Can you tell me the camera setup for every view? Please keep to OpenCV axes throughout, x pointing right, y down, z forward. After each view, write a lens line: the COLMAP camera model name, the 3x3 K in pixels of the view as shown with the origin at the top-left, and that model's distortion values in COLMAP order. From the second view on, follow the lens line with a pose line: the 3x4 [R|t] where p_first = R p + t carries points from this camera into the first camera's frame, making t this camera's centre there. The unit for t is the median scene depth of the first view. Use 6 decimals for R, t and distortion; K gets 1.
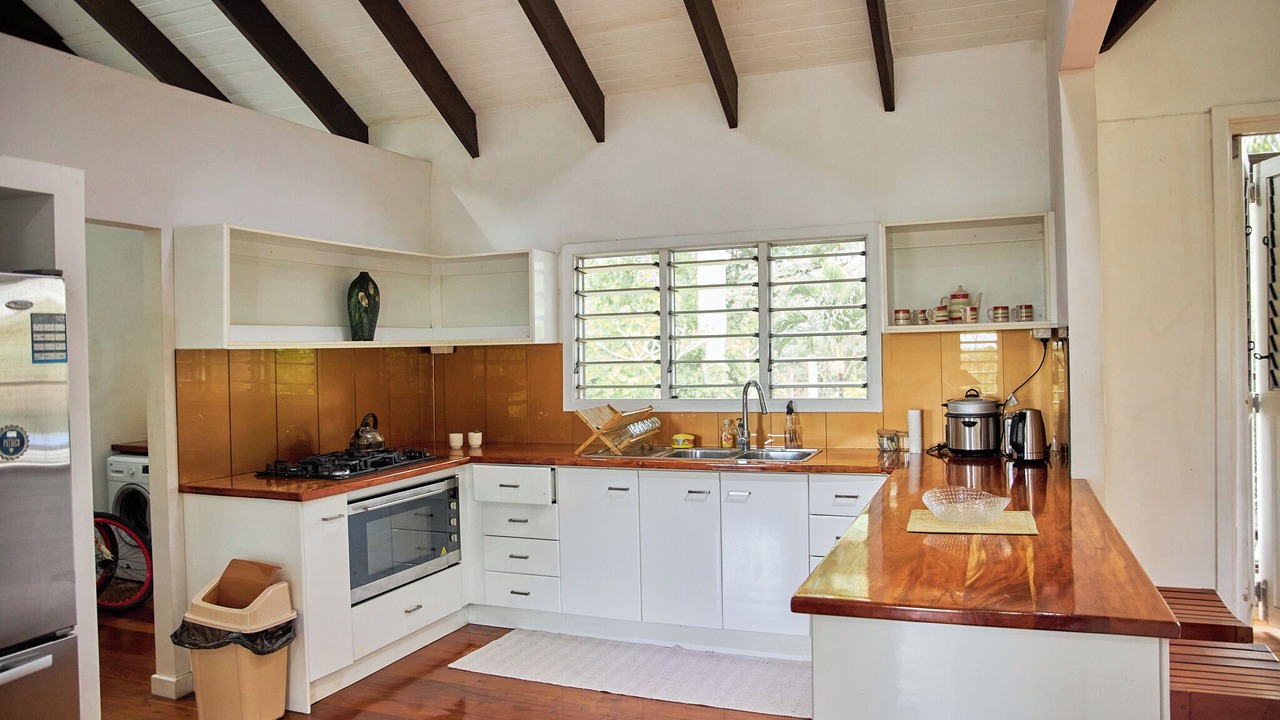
lens RADIAL K [[921.0, 0, 640.0], [0, 921.0, 360.0], [0, 0, 1]] dist [-0.000309, -0.000164]
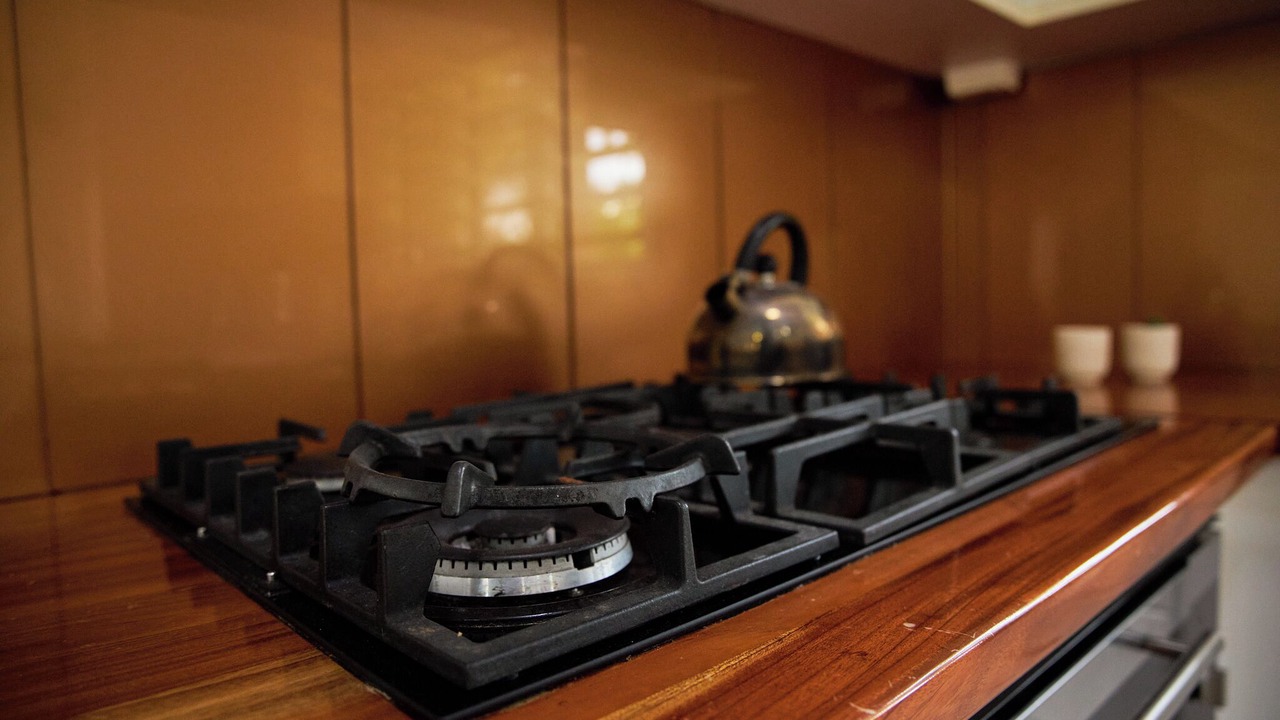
lens RADIAL K [[921.0, 0, 640.0], [0, 921.0, 360.0], [0, 0, 1]] dist [-0.000309, -0.000164]
pose [[0.917123, 0.021101, -0.398045, -0.237500], [0.007179, 0.997562, 0.069422, 0.078417], [0.398539, -0.066526, 0.914735, 0.792376]]
